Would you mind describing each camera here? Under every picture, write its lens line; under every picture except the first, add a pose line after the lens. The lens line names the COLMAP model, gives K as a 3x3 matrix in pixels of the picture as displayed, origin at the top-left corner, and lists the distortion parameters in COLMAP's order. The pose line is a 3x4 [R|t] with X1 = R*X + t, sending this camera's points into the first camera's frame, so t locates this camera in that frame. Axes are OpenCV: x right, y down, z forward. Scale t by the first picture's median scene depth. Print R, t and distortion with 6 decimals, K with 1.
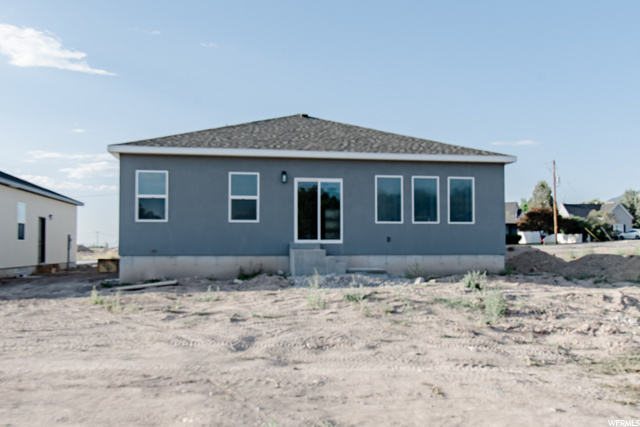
lens RADIAL K [[554.4, 0, 319.6], [0, 554.4, 212.7], [0, 0, 1]] dist [-0.003306, 0.002023]
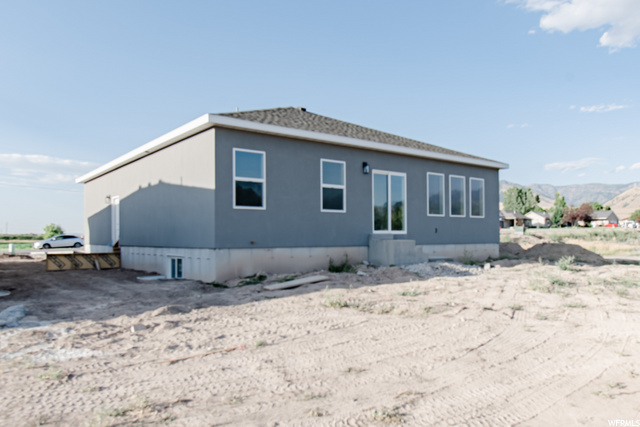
lens RADIAL K [[463.3, 0, 319.5], [0, 463.3, 216.5], [0, 0, 1]] dist [0.002151, -0.000271]
pose [[0.874704, 0.016980, 0.484361, -0.543994], [-0.024350, 0.999664, 0.008929, 0.018400], [-0.484046, -0.019605, 0.874823, 0.309116]]
